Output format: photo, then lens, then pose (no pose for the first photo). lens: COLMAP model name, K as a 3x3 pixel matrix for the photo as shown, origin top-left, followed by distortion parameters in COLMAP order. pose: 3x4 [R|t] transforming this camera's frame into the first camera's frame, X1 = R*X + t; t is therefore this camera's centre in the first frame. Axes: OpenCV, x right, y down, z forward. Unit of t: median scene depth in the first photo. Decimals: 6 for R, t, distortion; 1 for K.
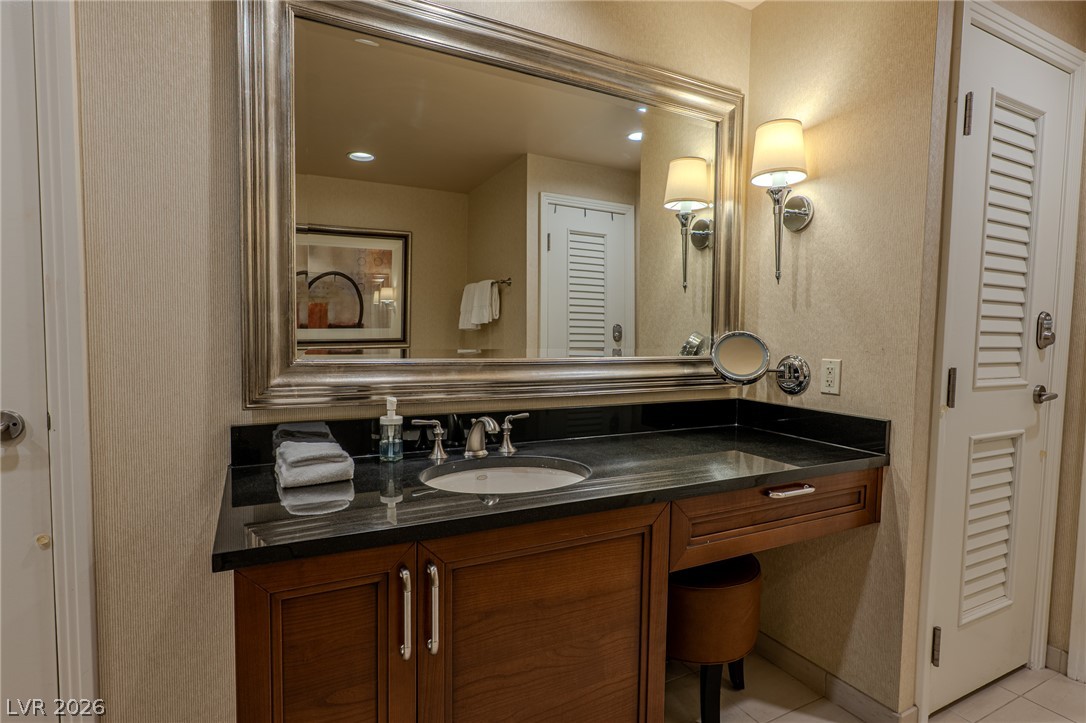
lens RADIAL K [[565.3, 0, 546.1], [0, 565.3, 364.3], [0, 0, 1]] dist [-0.018543, 0.012768]
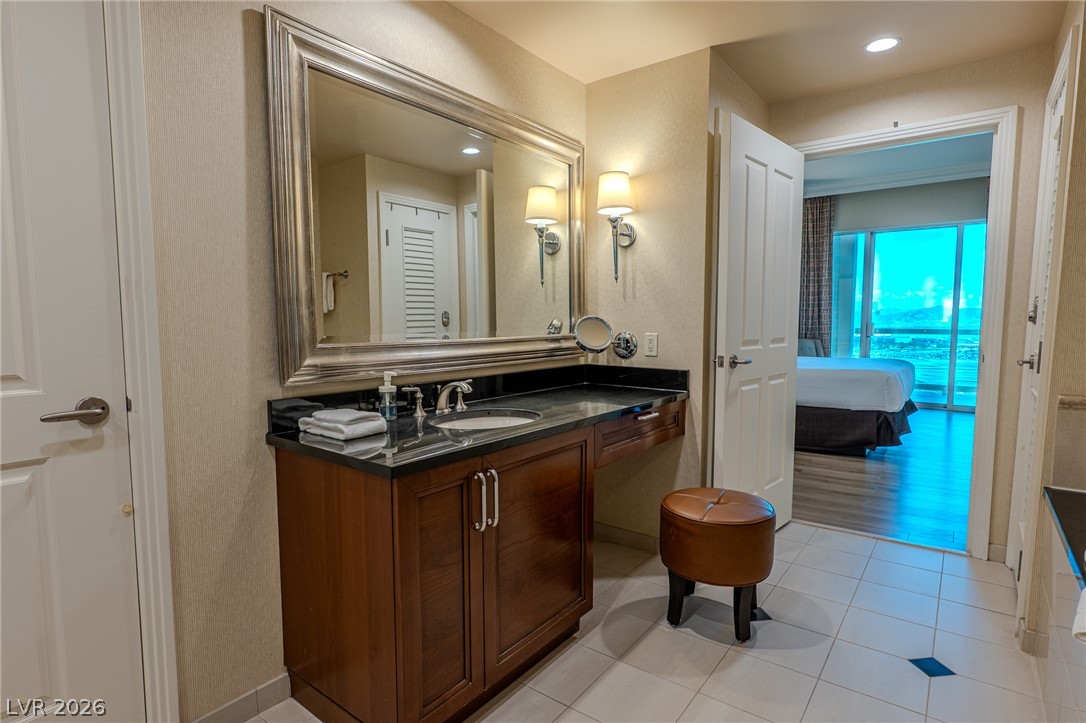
lens RADIAL K [[565.3, 0, 546.1], [0, 565.3, 364.3], [0, 0, 1]] dist [-0.018543, 0.012768]
pose [[0.906073, -0.051727, 0.419947, -0.383191], [0.040830, 0.998556, 0.034902, 0.009385], [-0.421146, -0.014478, 0.906877, -0.257808]]
